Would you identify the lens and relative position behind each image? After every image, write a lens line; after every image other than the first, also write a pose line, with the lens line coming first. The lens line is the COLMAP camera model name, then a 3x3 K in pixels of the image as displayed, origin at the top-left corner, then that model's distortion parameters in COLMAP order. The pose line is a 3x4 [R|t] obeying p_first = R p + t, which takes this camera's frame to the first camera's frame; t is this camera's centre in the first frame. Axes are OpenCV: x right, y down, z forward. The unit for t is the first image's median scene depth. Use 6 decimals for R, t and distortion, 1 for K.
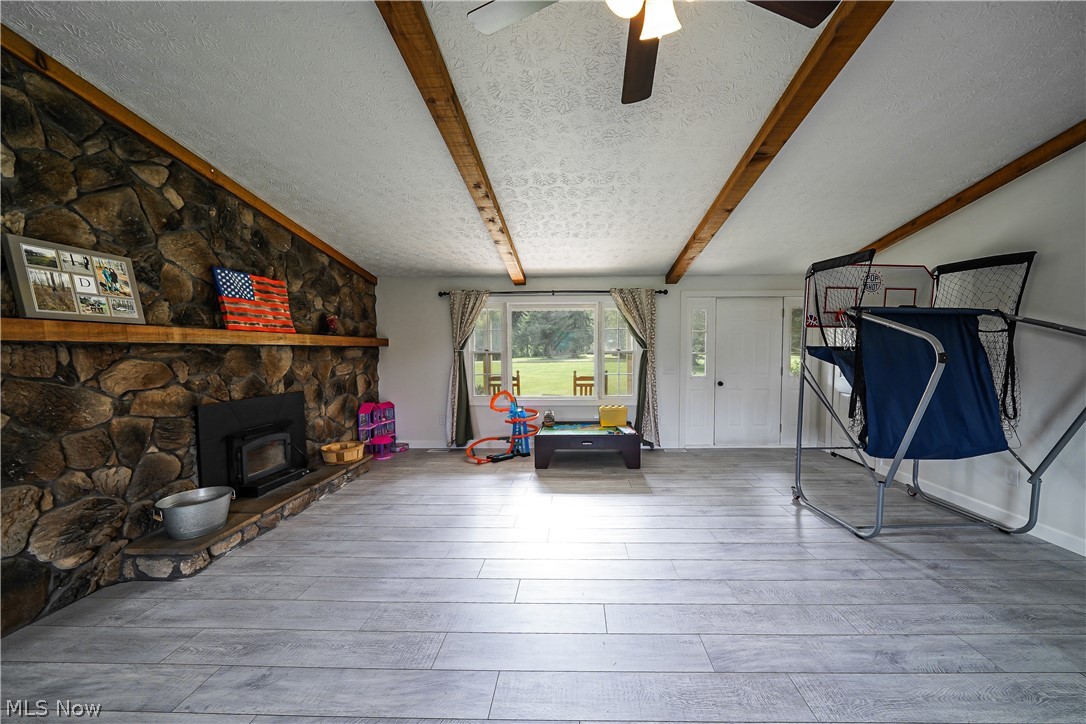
lens RADIAL K [[379.8, 0, 568.9], [0, 379.8, 370.7], [0, 0, 1]] dist [-0.019040, -0.000072]
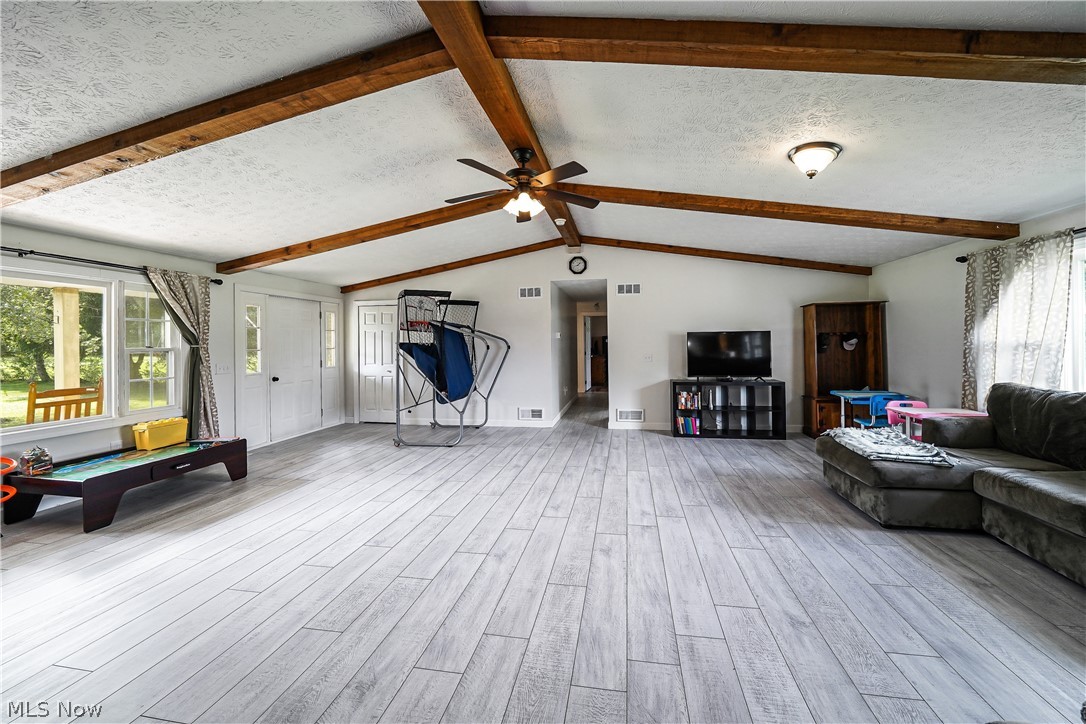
lens RADIAL K [[385.6, 0, 546.1], [0, 385.6, 343.6], [0, 0, 1]] dist [0.000003, -0.000022]
pose [[0.182753, 0.001090, 0.983158, -0.599942], [0.063223, 0.997917, -0.012858, -0.002777], [-0.981124, 0.064508, 0.182303, 0.103779]]
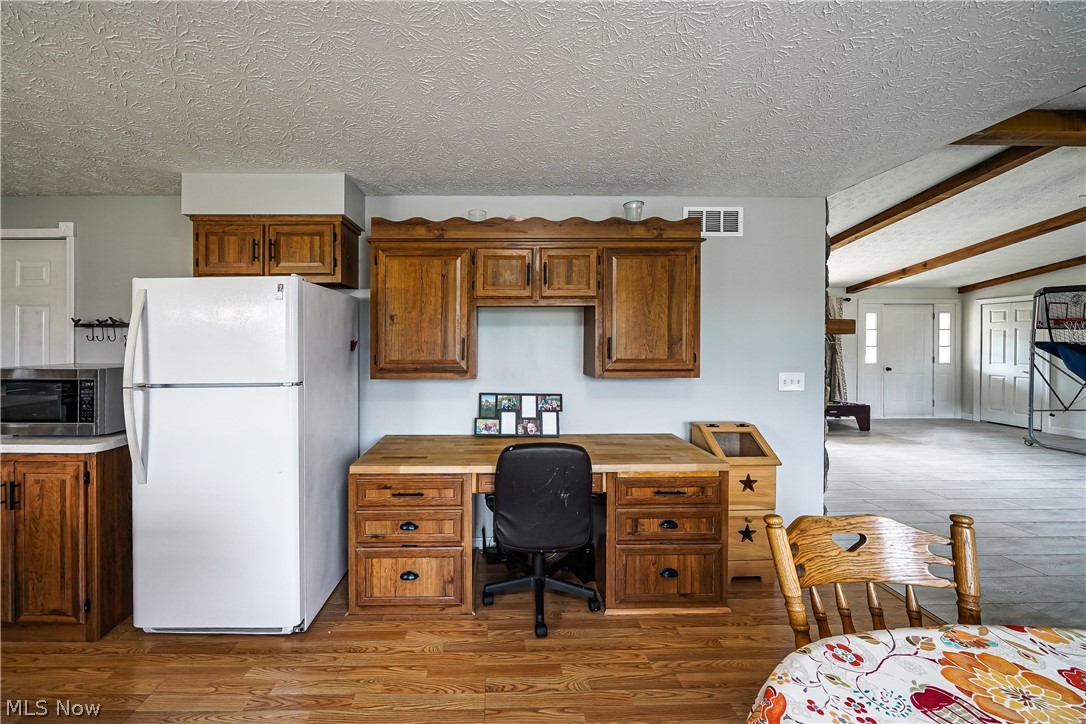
lens RADIAL K [[368.9, 0, 540.3], [0, 368.9, 343.5], [0, 0, 1]] dist [-0.000635, -0.000077]
pose [[0.998921, 0.005884, 0.046063, -1.059956], [-0.003521, 0.998681, -0.051220, 0.018518], [-0.046303, 0.051002, 0.997625, -0.276976]]
